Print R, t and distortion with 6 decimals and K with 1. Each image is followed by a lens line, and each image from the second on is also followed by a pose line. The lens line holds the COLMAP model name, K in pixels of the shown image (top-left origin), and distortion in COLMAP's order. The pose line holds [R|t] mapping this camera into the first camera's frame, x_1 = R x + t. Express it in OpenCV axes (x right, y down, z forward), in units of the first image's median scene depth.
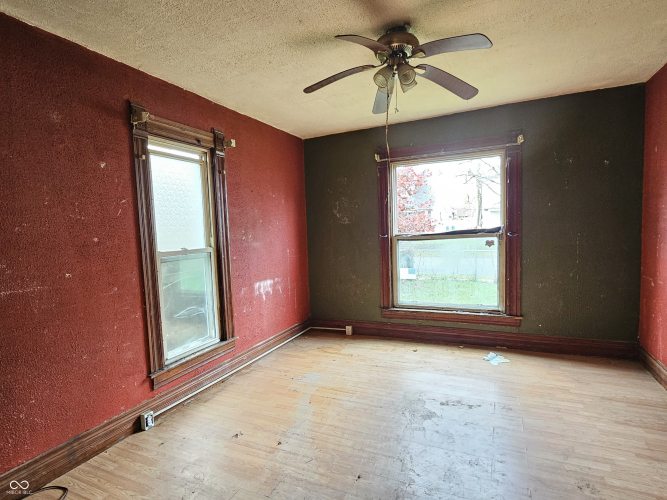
lens RADIAL K [[359.8, 0, 333.6], [0, 359.8, 252.4], [0, 0, 1]] dist [0.000704, 0.000123]
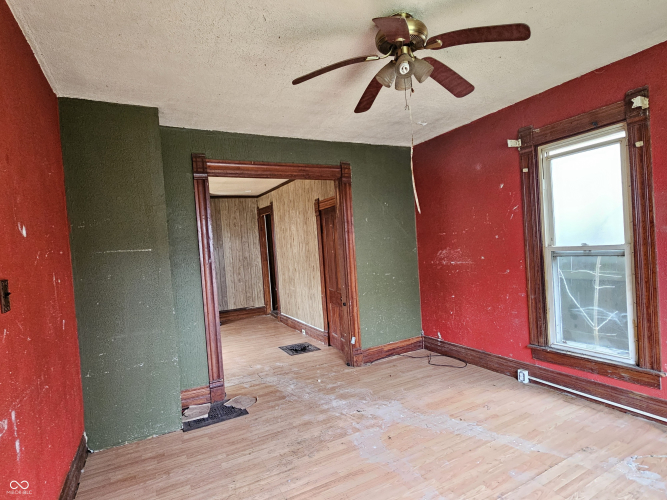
lens RADIAL K [[359.8, 0, 333.2], [0, 359.8, 252.2], [0, 0, 1]] dist [0.000704, 0.000123]
pose [[-0.602205, 0.091320, -0.793101, 0.831501], [0.040289, 0.995647, 0.084050, -0.107345], [0.797324, 0.018662, -0.603263, 1.162037]]
